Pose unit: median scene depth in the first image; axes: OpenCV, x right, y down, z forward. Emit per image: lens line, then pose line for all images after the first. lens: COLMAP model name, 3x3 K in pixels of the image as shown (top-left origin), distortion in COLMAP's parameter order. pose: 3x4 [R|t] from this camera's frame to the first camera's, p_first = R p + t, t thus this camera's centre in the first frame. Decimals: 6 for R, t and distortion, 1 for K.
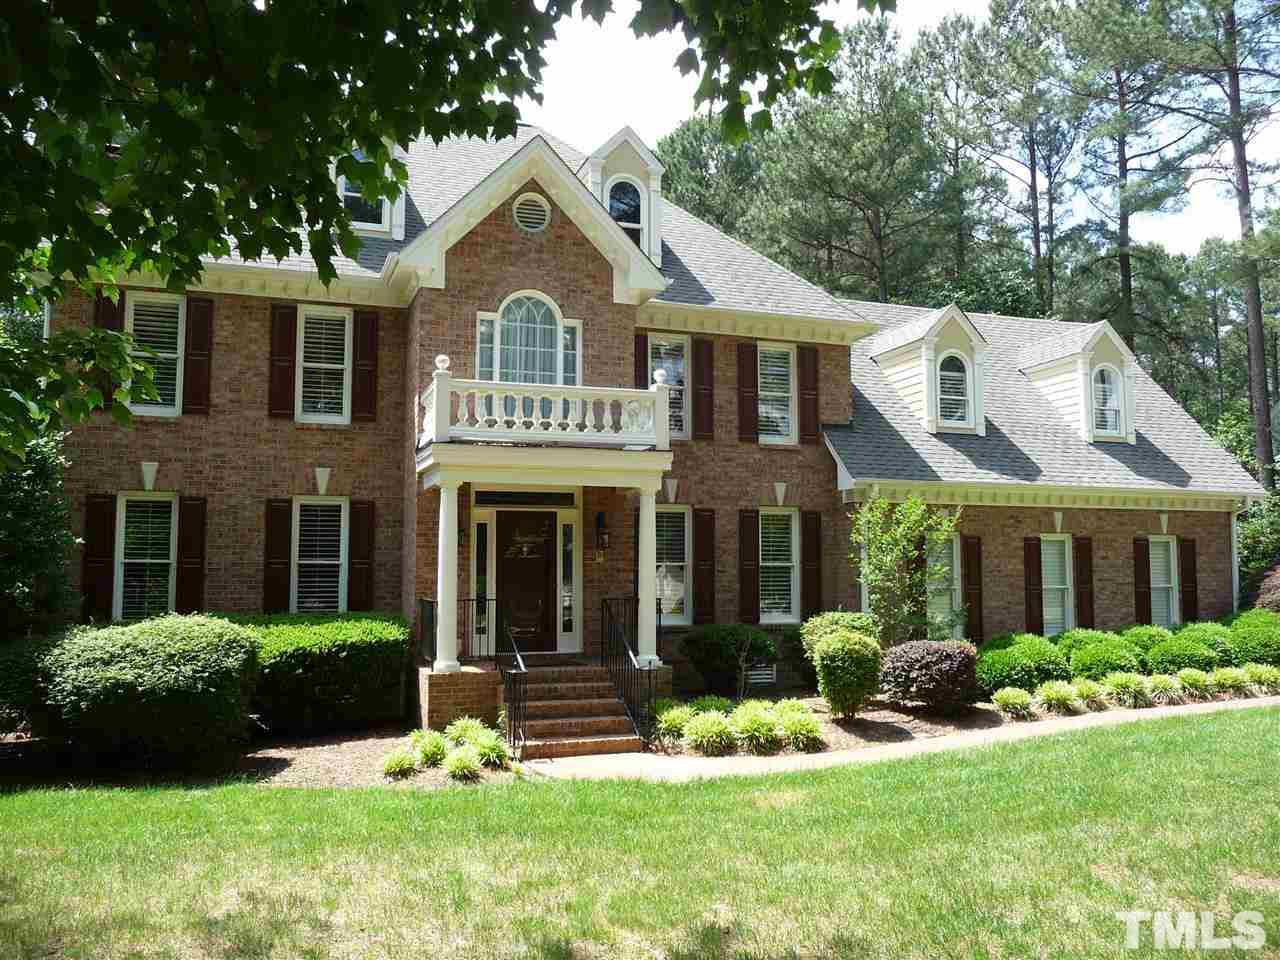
lens RADIAL K [[1085.7, 0, 640.0], [0, 1085.7, 480.0], [0, 0, 1]] dist [-0.045925, 0.042168]
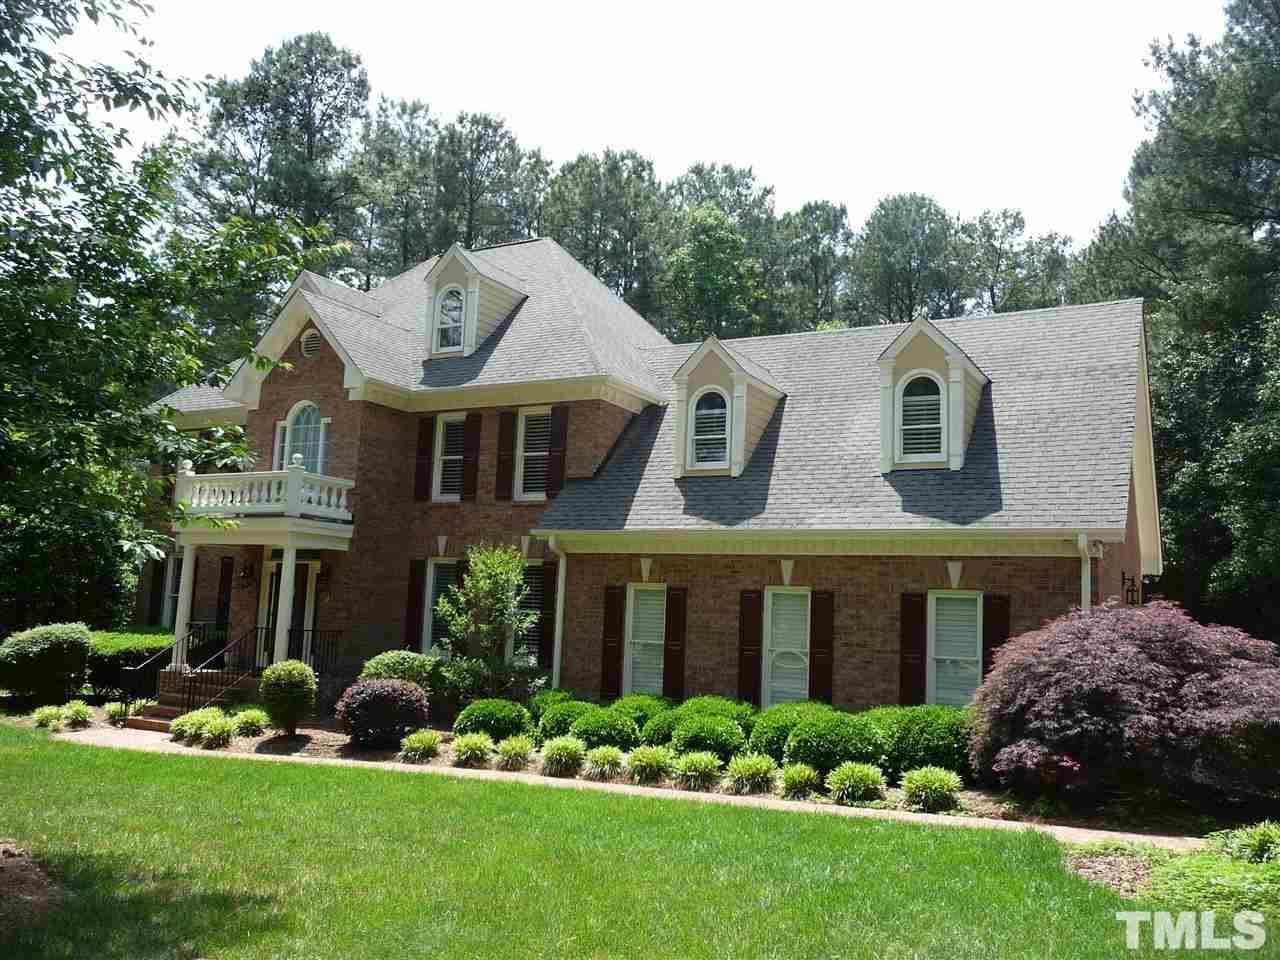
lens RADIAL K [[1085.7, 0, 640.0], [0, 1085.7, 480.0], [0, 0, 1]] dist [-0.045925, 0.042168]
pose [[0.637830, -0.071007, -0.766897, 0.983765], [0.021784, 0.997006, -0.074195, 0.027776], [0.769869, 0.030618, 0.637467, 0.376548]]
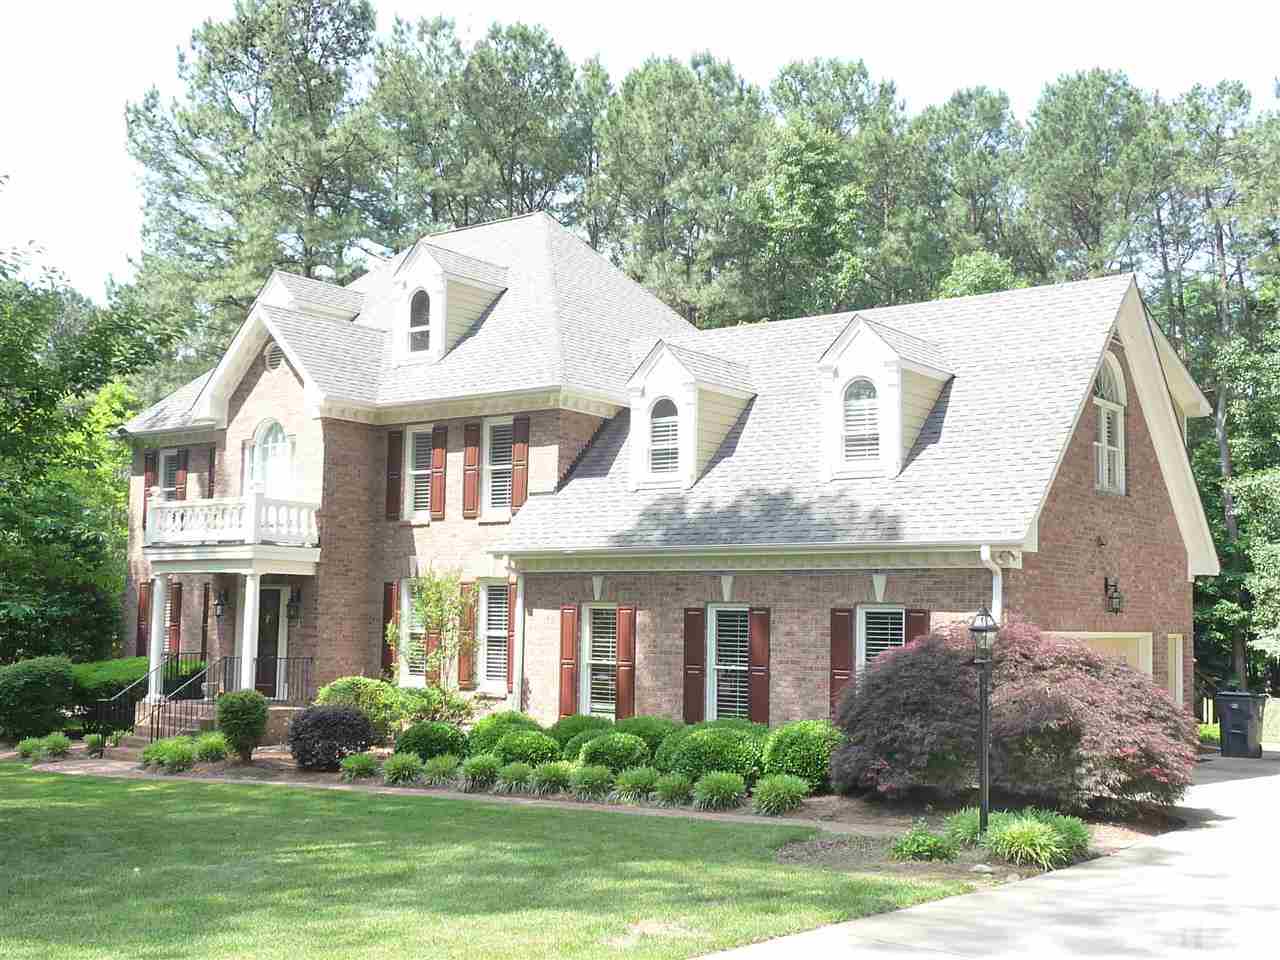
lens RADIAL K [[1532.0, 0, 639.5], [0, 1532.0, 511.4], [0, 0, 1]] dist [-0.015544, -0.009909]
pose [[0.508607, -0.054734, -0.859257, 1.370984], [0.051084, 0.998138, -0.033343, 0.016378], [0.859482, -0.026936, 0.510456, 0.360728]]
